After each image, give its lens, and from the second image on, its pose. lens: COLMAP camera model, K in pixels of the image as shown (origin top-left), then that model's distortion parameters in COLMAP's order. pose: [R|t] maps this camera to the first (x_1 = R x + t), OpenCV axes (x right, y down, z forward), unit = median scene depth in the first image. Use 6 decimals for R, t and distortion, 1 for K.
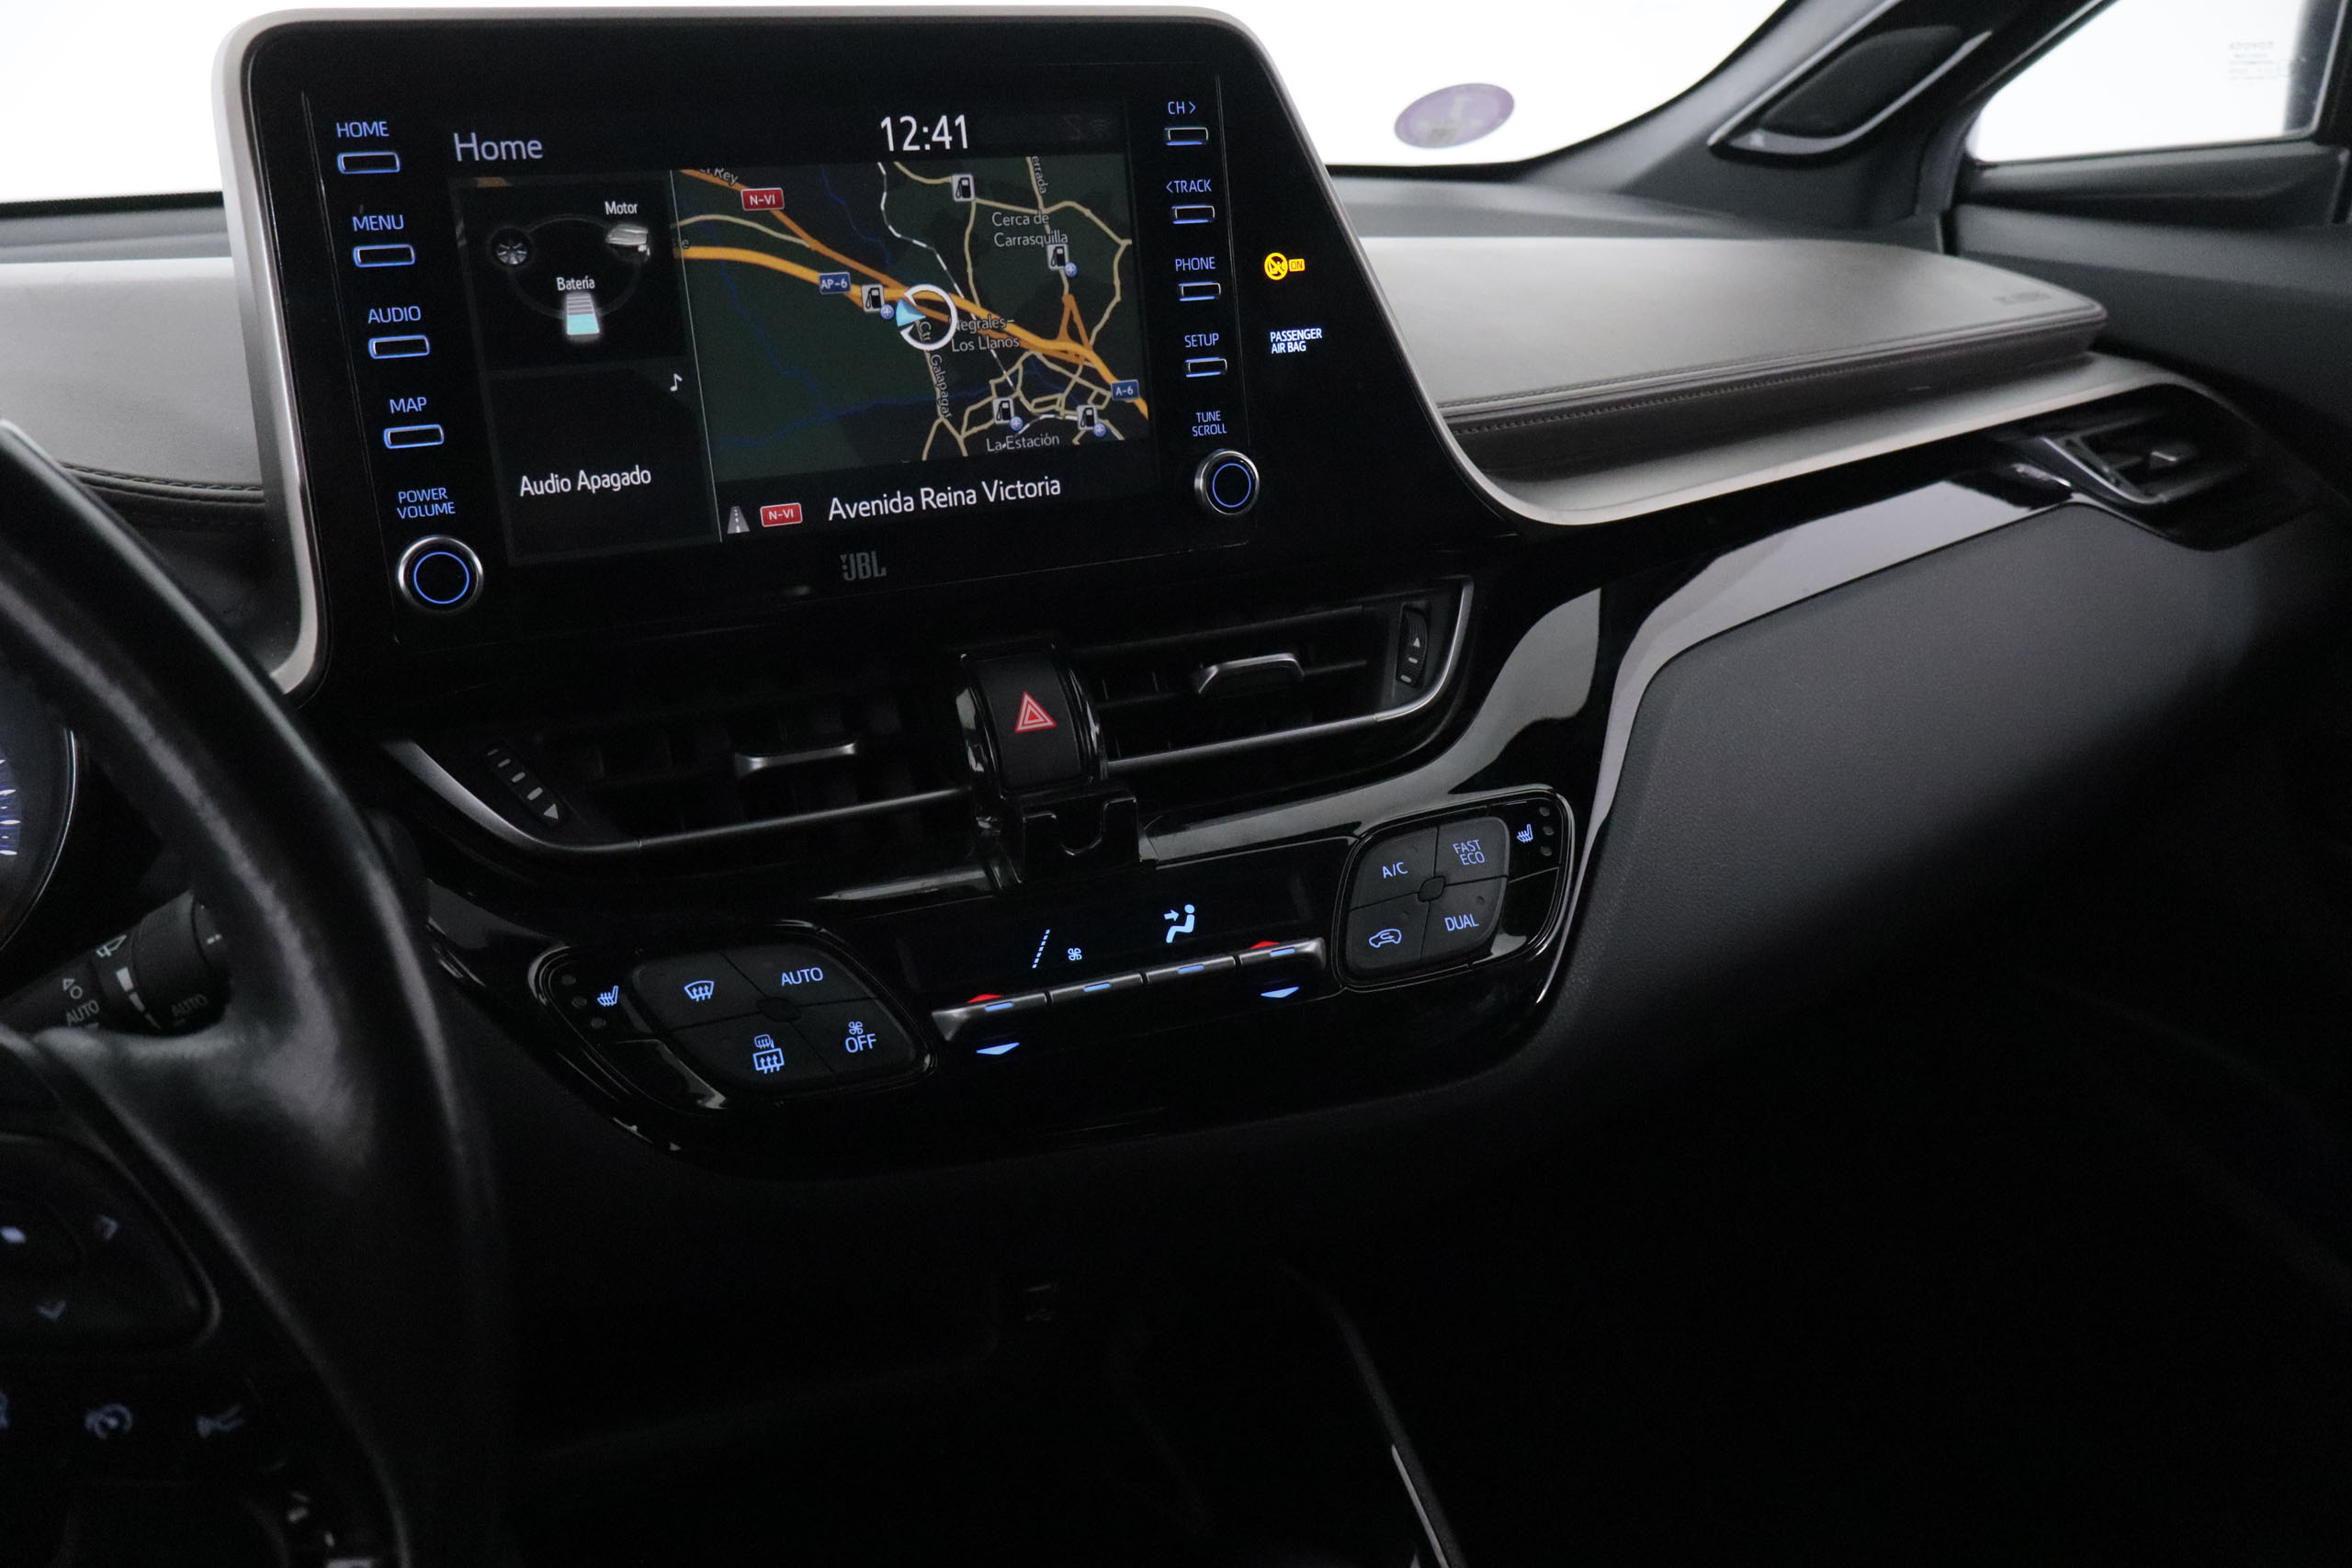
lens RADIAL K [[2018.9, 0, 1164.0], [0, 2018.9, 792.4], [0, 0, 1]] dist [0.042022, -0.006053]
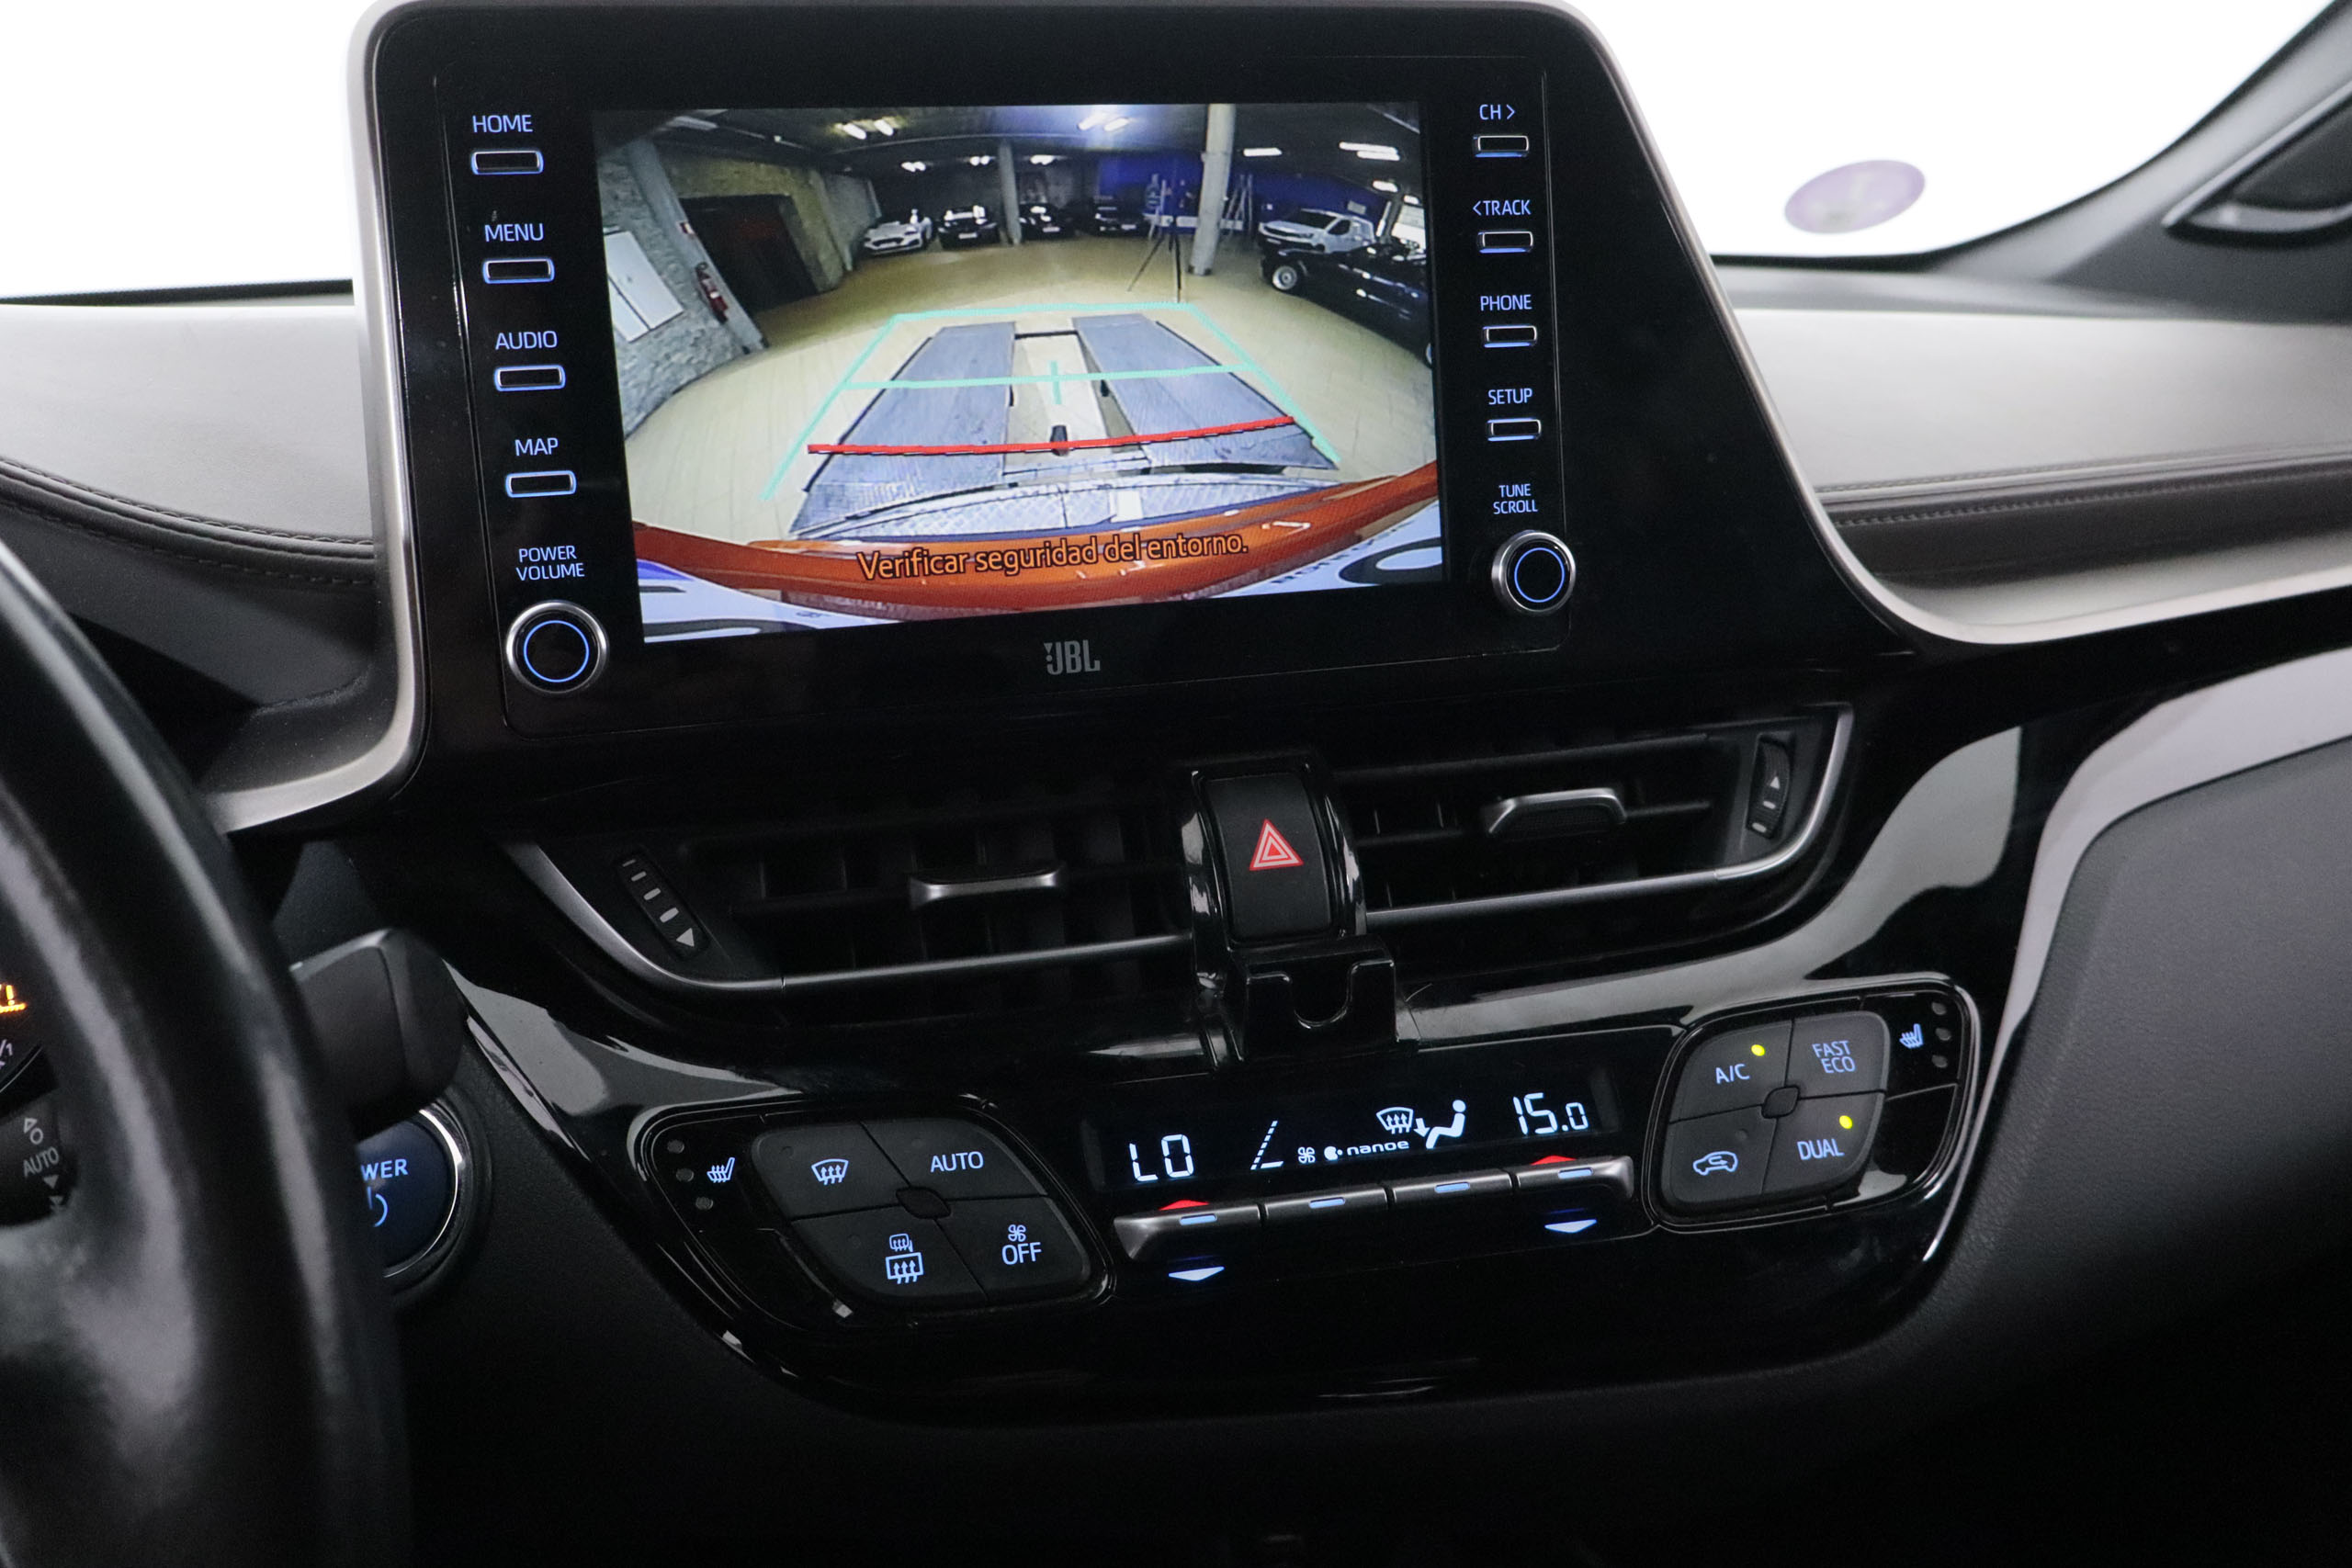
lens RADIAL K [[2018.9, 0, 1169.0], [0, 2018.9, 796.6], [0, 0, 1]] dist [0.042022, -0.006053]
pose [[0.983541, 0.044403, -0.175142, 0.033720], [-0.055362, 0.996769, -0.058188, -0.010127], [0.171993, 0.066926, 0.982822, 0.195778]]
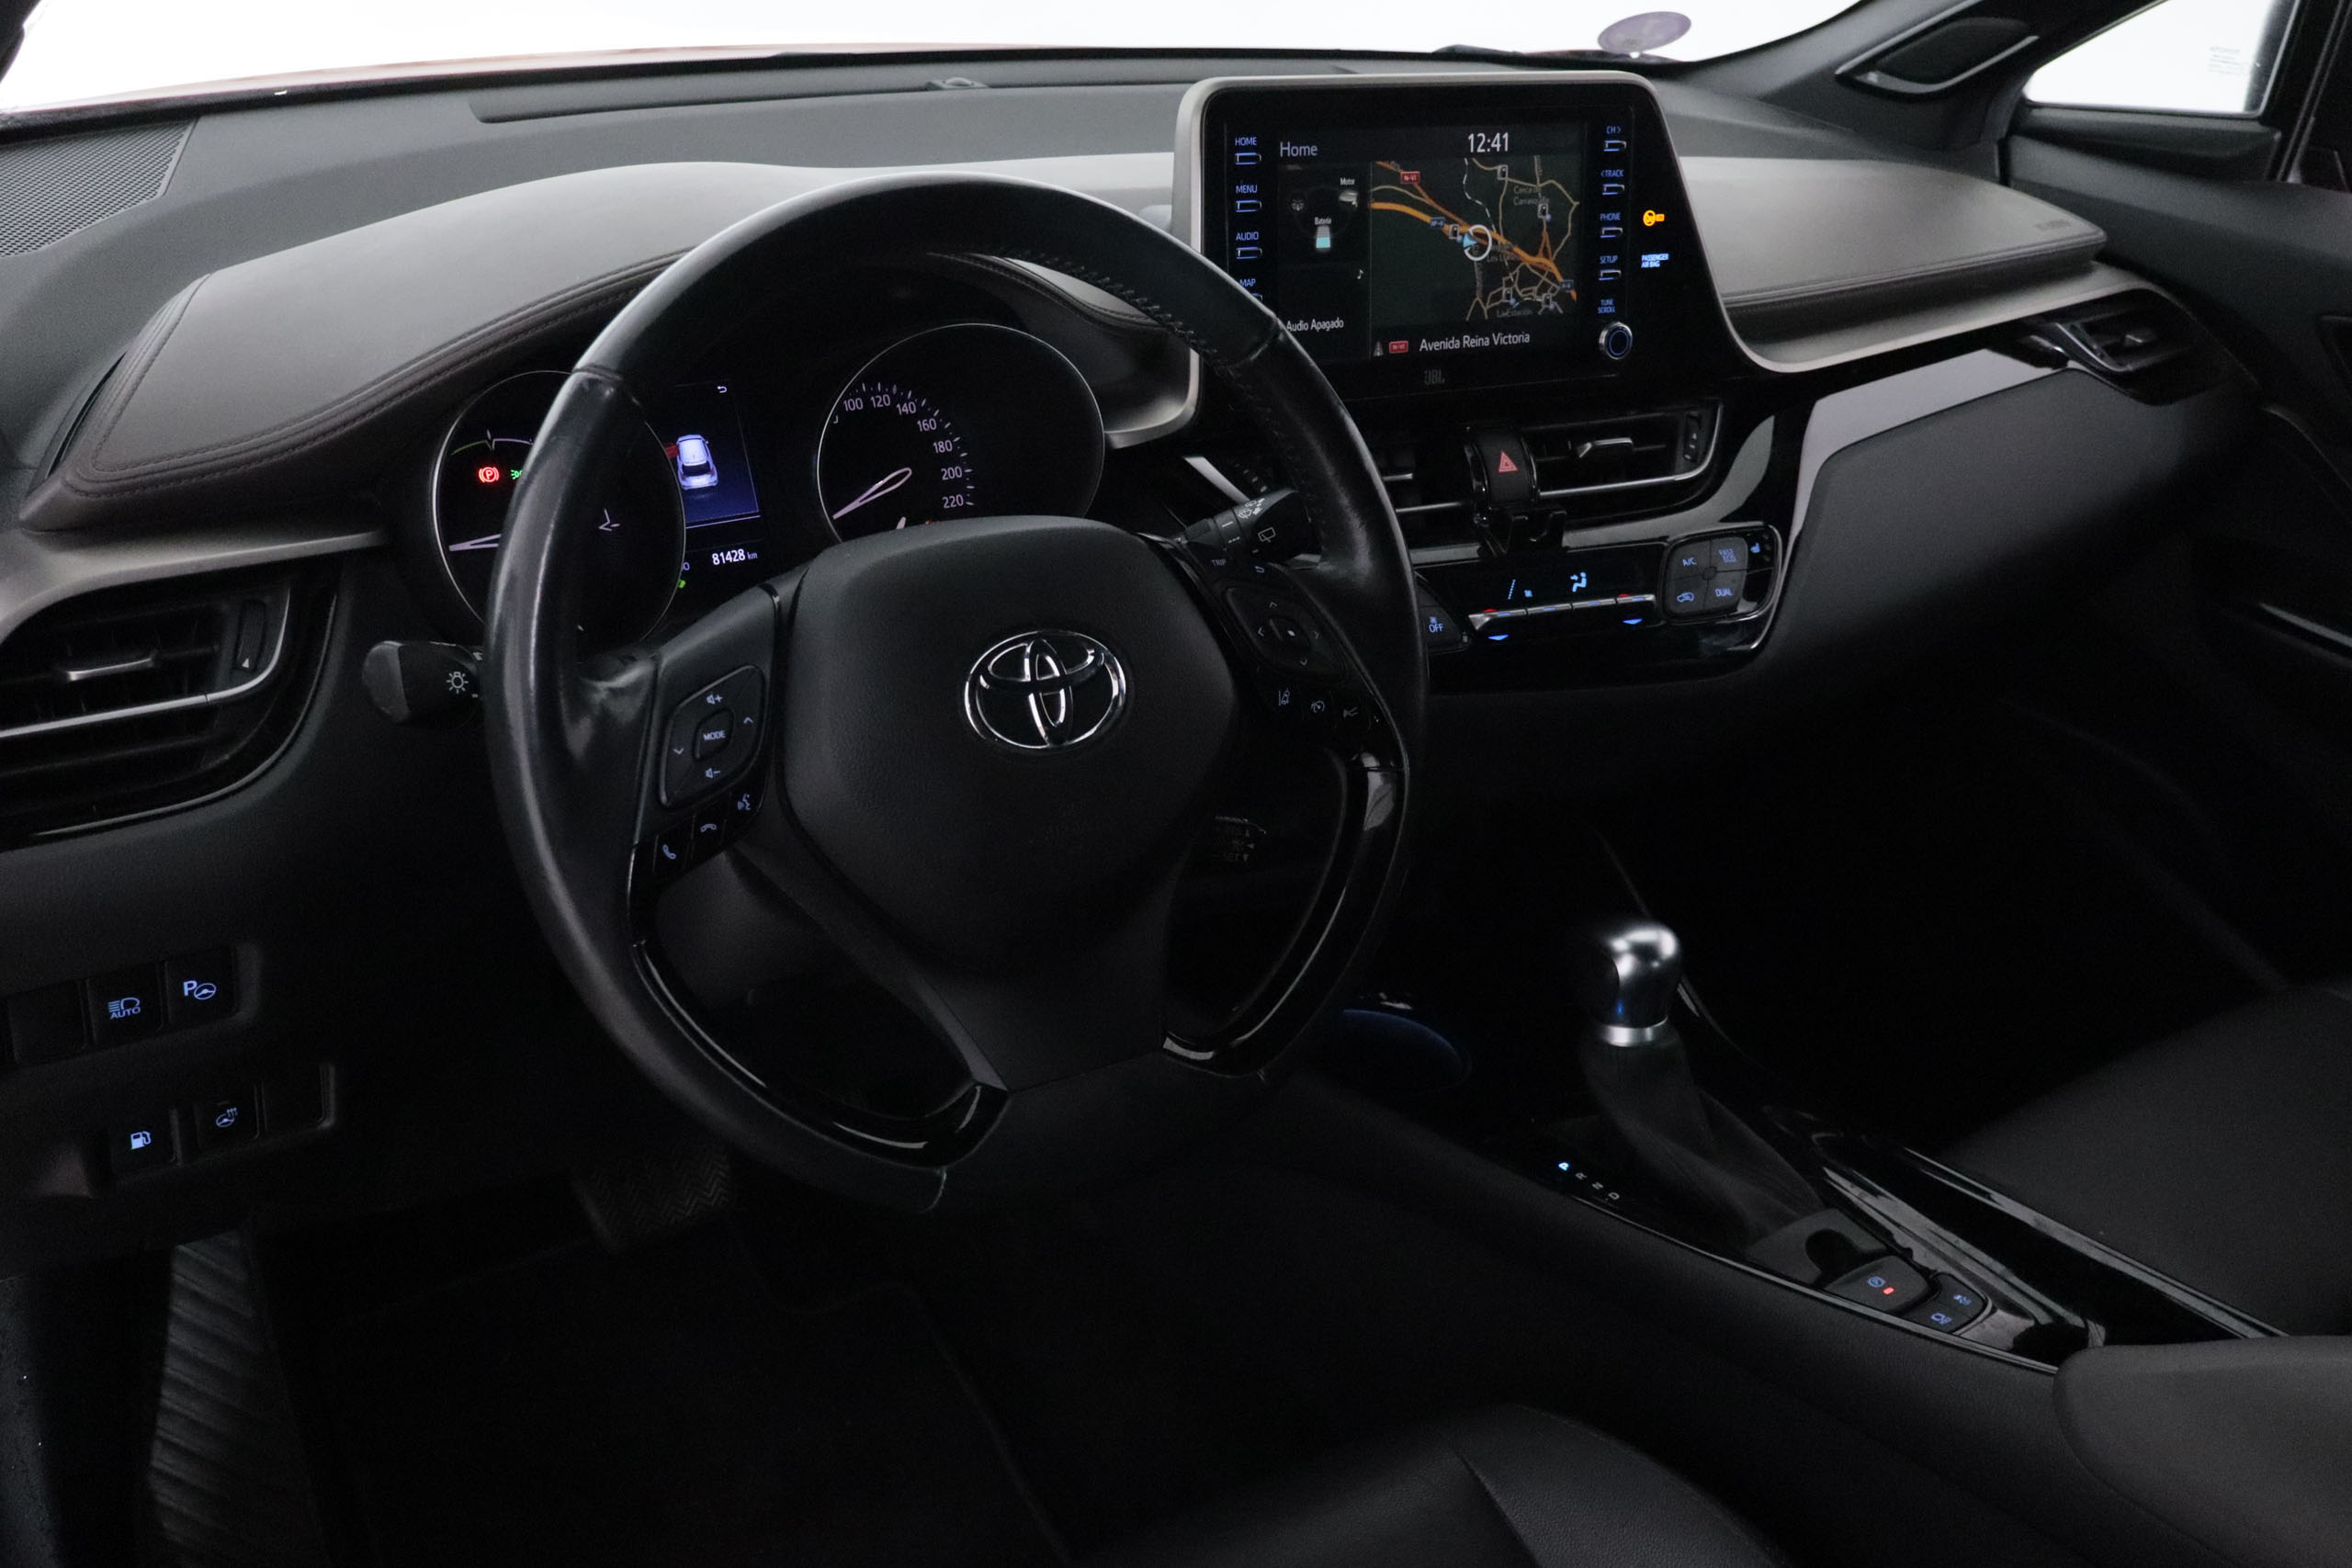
lens RADIAL K [[2243.5, 0, 1188.4], [0, 2243.5, 782.4], [0, 0, 1]] dist [0.085592, 0.000000]
pose [[0.995953, 0.056712, 0.069729, -0.472758], [-0.062704, 0.994236, 0.086969, 0.088646], [-0.064395, -0.090989, 0.993768, -1.027635]]
